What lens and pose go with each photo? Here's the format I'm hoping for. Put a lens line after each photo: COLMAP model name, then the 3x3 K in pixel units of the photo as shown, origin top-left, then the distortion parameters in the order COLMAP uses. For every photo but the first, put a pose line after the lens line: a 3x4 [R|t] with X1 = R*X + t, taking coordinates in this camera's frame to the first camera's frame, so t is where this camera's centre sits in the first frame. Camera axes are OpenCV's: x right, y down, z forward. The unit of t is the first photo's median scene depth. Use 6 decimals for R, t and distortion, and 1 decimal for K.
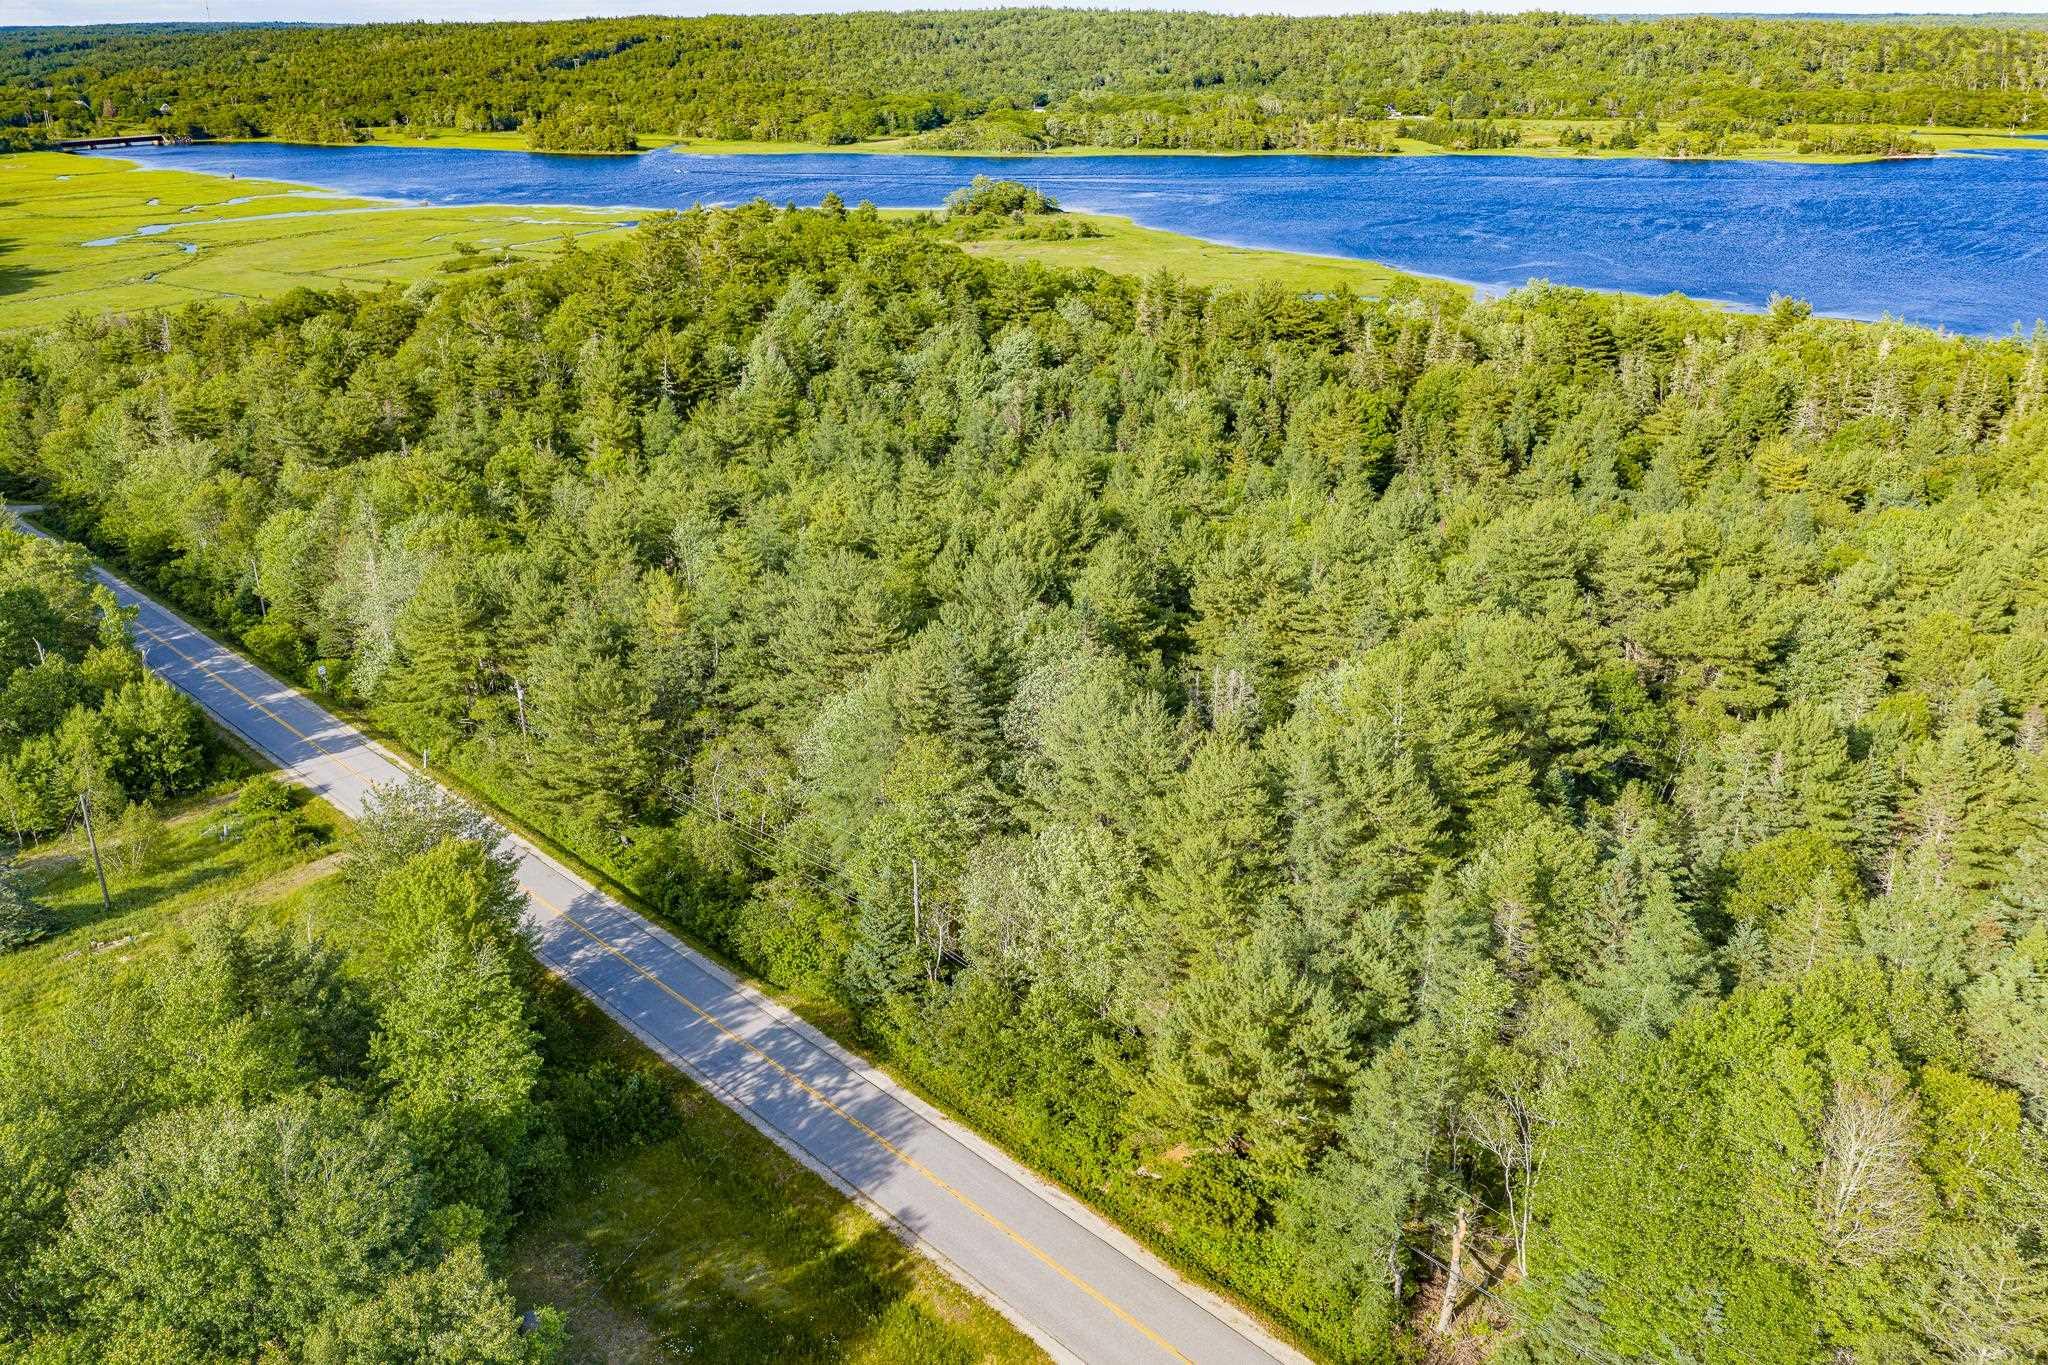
lens RADIAL K [[1690.8, 0, 1024.0], [0, 1690.8, 682.5], [0, 0, 1]] dist [0.016458, -0.016838]
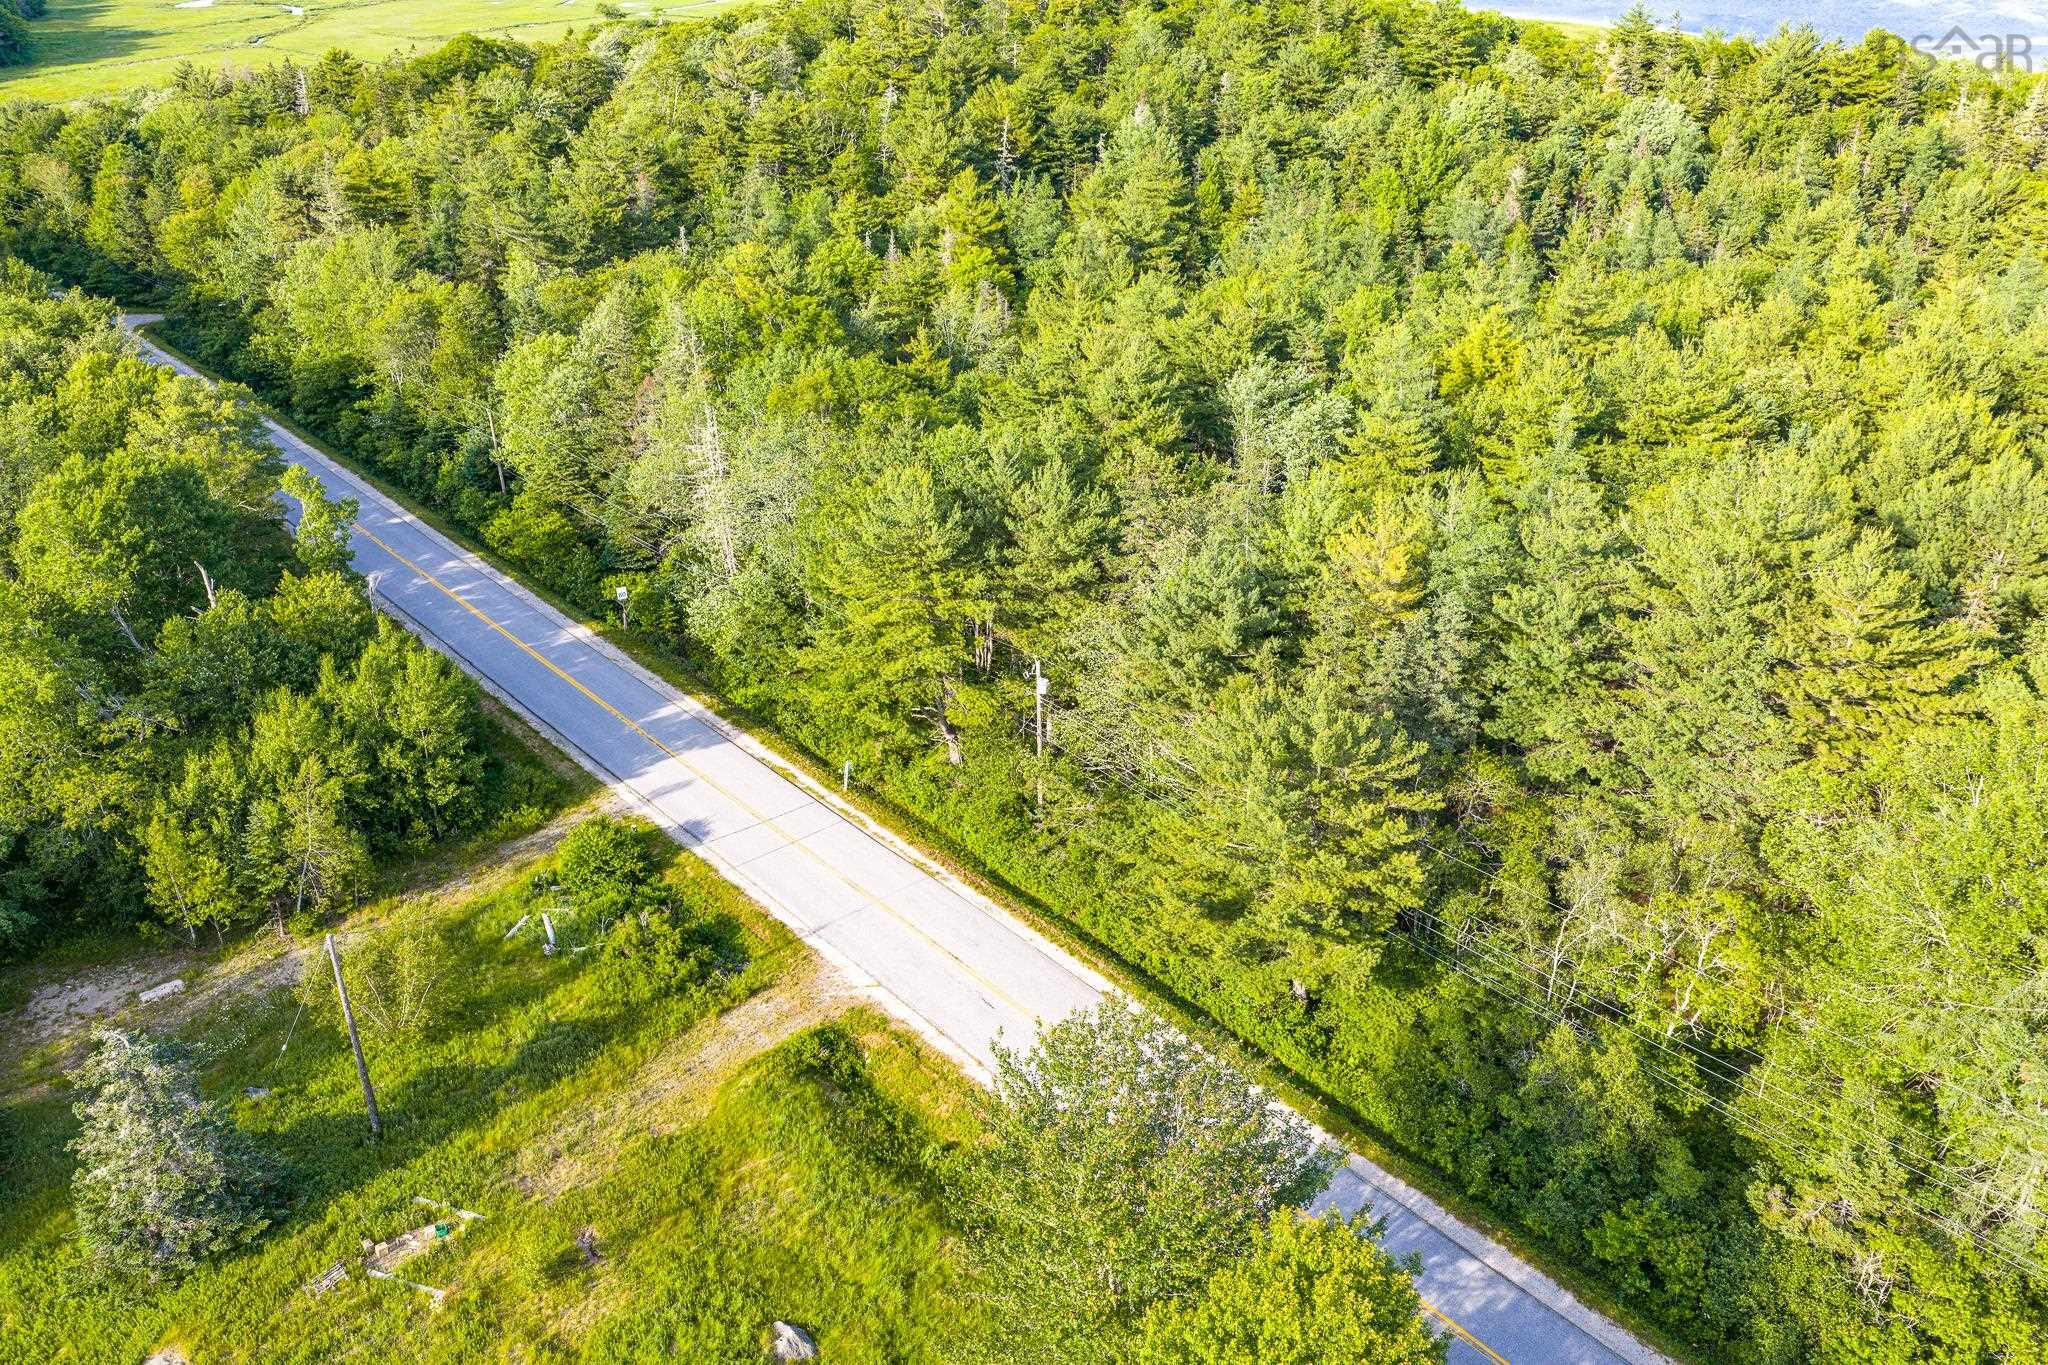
lens RADIAL K [[1690.8, 0, 1024.0], [0, 1690.8, 682.5], [0, 0, 1]] dist [0.016458, -0.016838]
pose [[0.998729, 0.025027, -0.043738, -0.229752], [-0.020142, 0.993864, 0.108759, -0.045413], [0.046192, -0.107740, 0.993105, 0.362069]]
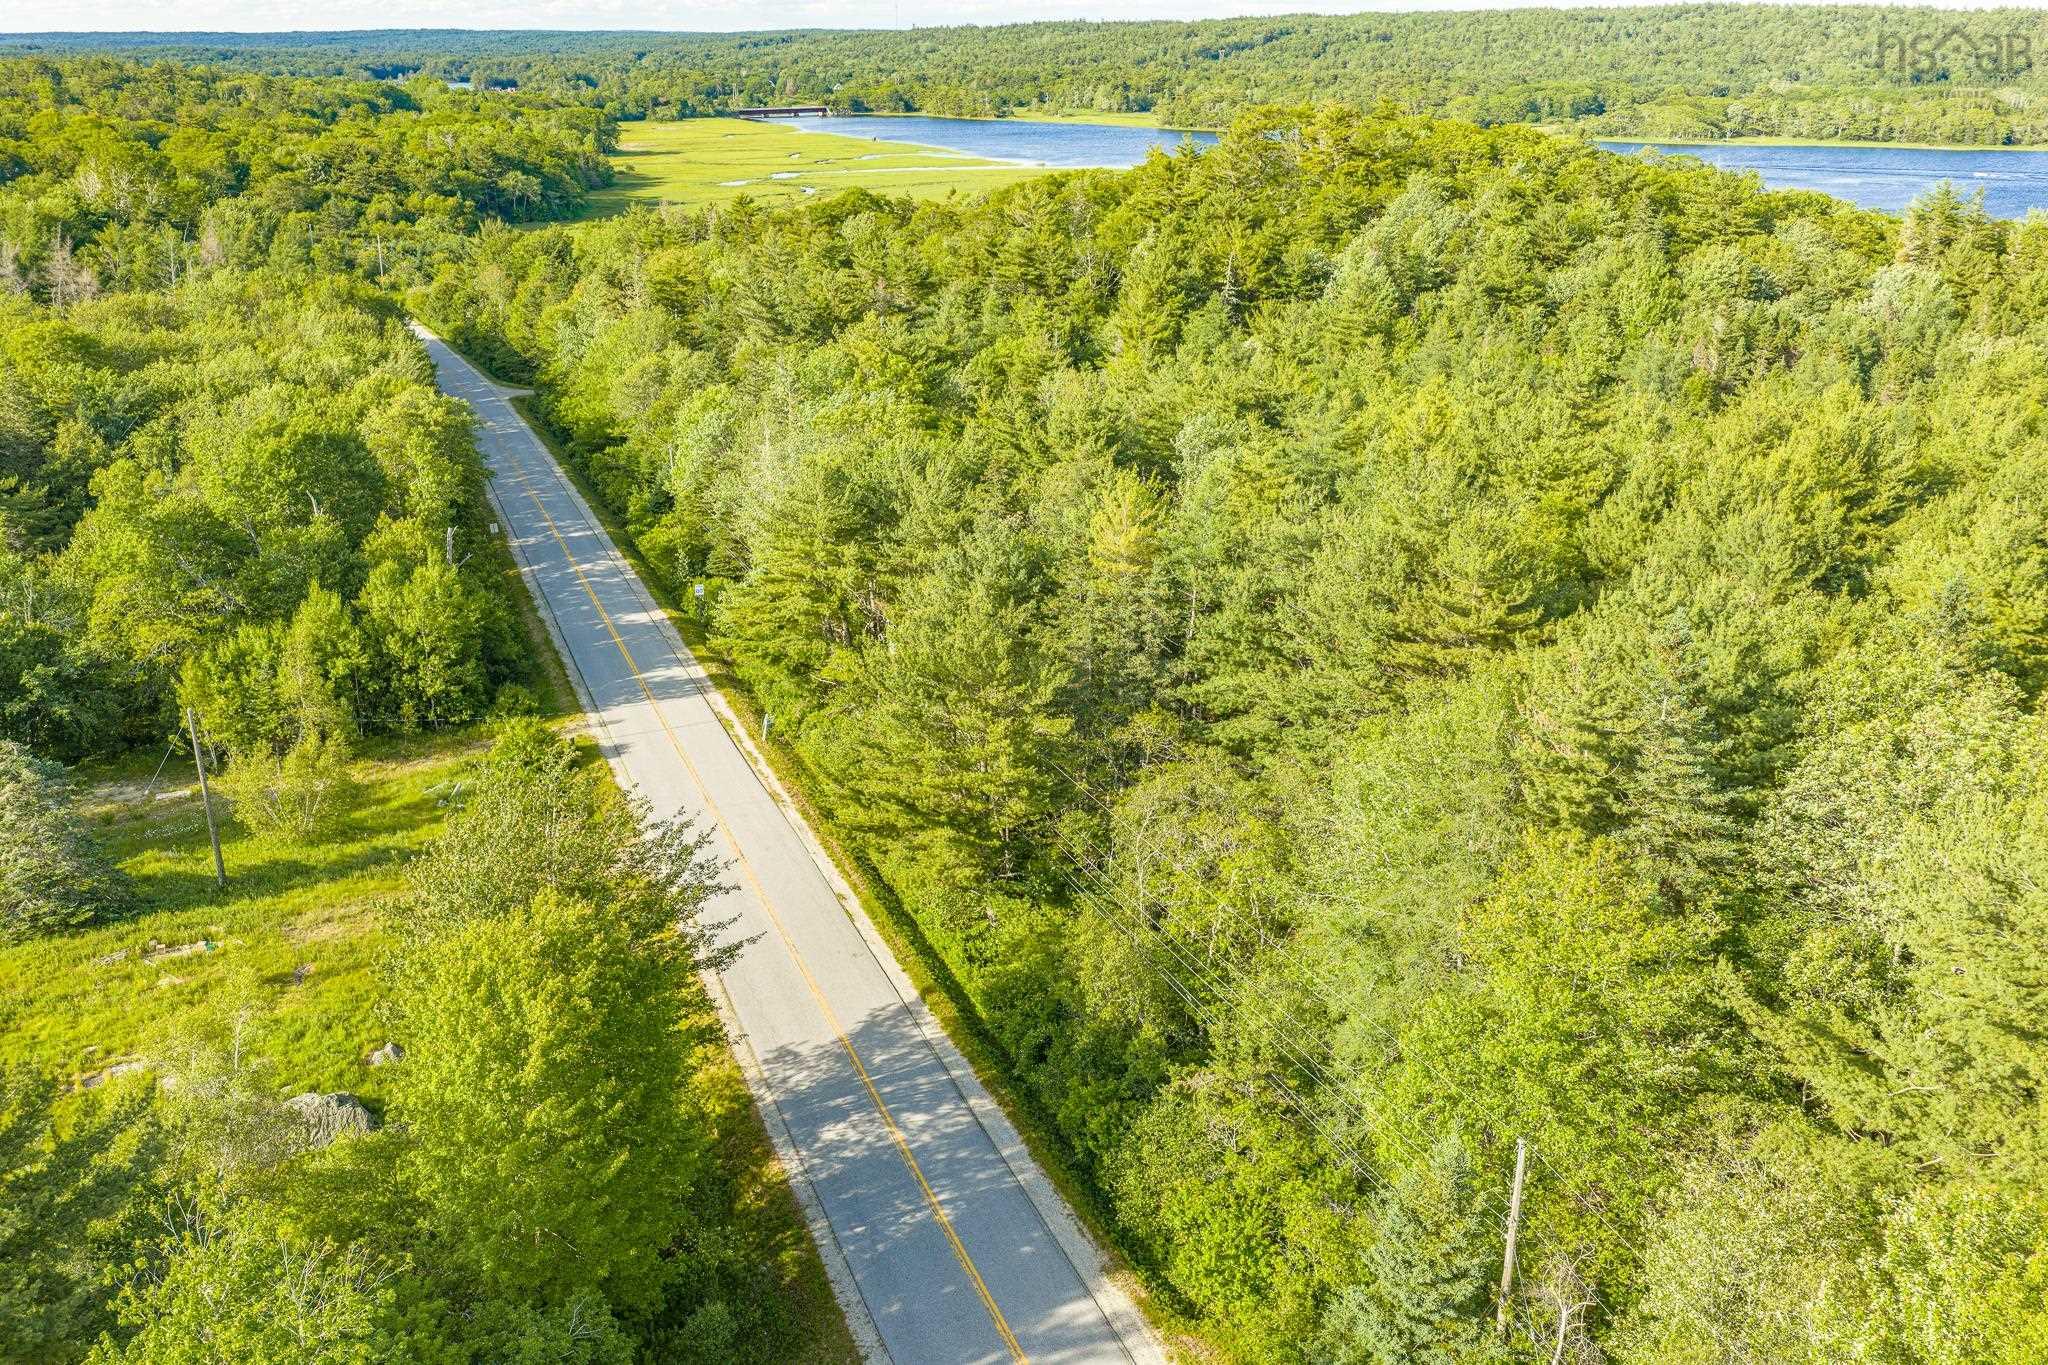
lens RADIAL K [[1690.8, 0, 1024.0], [0, 1690.8, 682.5], [0, 0, 1]] dist [0.016458, -0.016838]
pose [[0.937300, 0.131363, -0.322820, -0.036018], [-0.133854, 0.990894, 0.014577, 0.003139], [0.321795, 0.029548, 0.946348, 0.340693]]
